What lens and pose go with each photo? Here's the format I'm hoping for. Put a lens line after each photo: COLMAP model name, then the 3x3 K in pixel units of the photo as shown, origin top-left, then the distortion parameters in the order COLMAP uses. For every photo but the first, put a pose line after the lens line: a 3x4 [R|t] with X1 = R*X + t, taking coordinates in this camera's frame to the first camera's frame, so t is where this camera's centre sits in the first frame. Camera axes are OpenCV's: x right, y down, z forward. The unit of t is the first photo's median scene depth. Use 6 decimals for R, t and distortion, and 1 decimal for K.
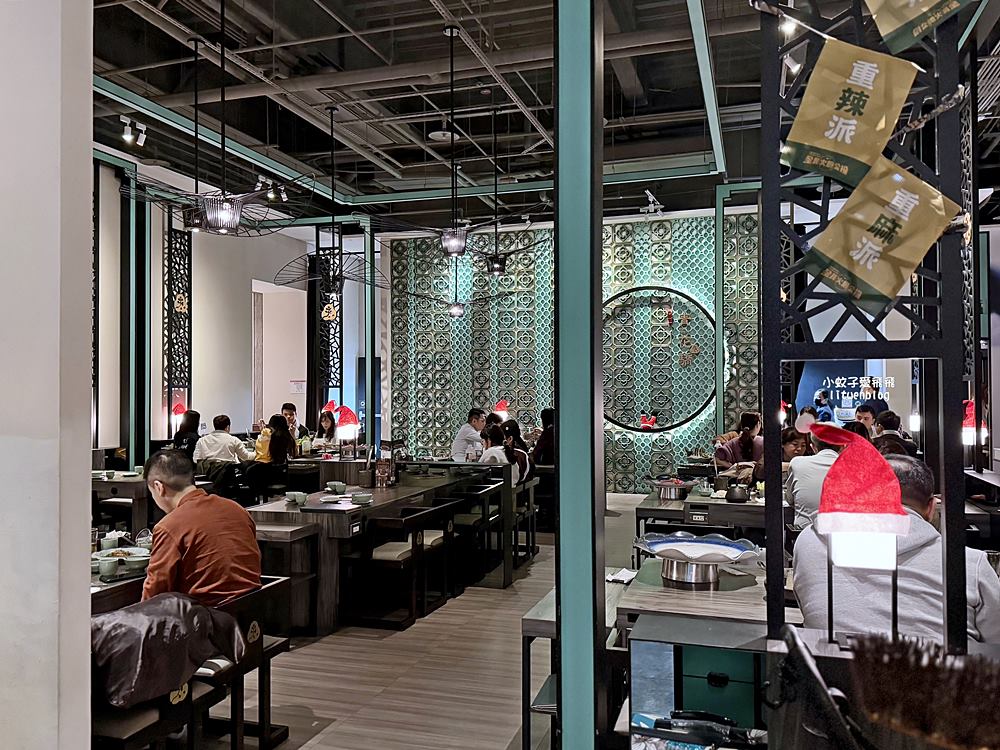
lens RADIAL K [[808.4, 0, 497.1], [0, 808.4, 377.5], [0, 0, 1]] dist [0.037032, -0.022542]
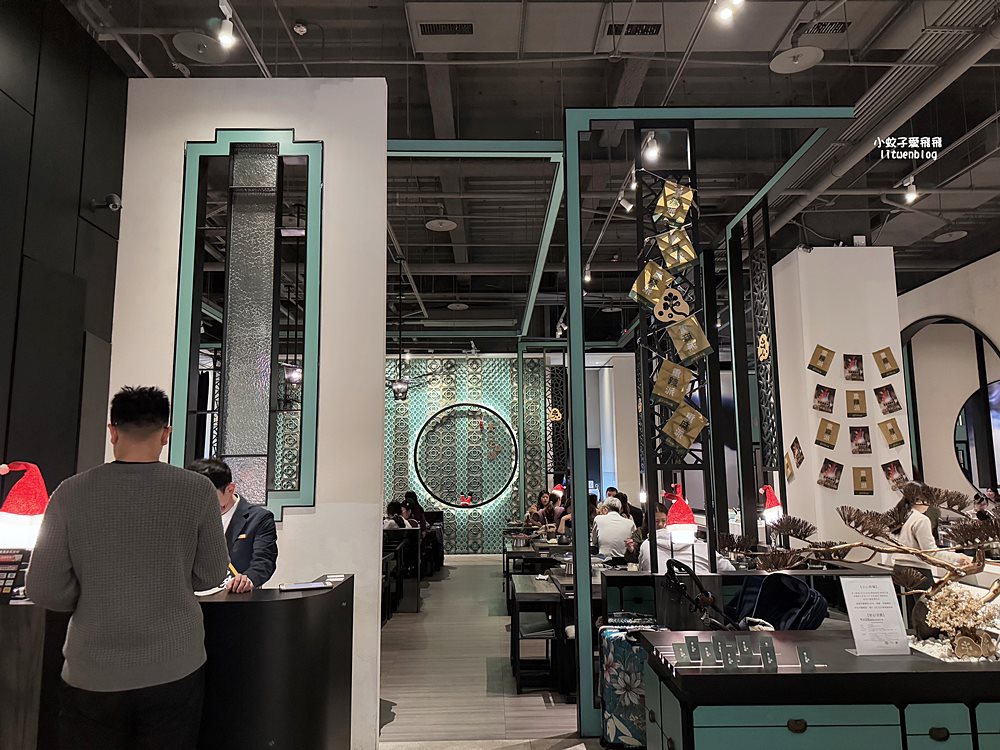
lens RADIAL K [[710.3, 0, 502.2], [0, 710.3, 371.6], [0, 0, 1]] dist [0.117483, 0.000422]
pose [[0.944835, 0.042591, 0.324765, -0.163340], [-0.000306, 0.991625, -0.129154, -0.006753], [-0.327546, 0.121930, 0.936935, -0.201829]]
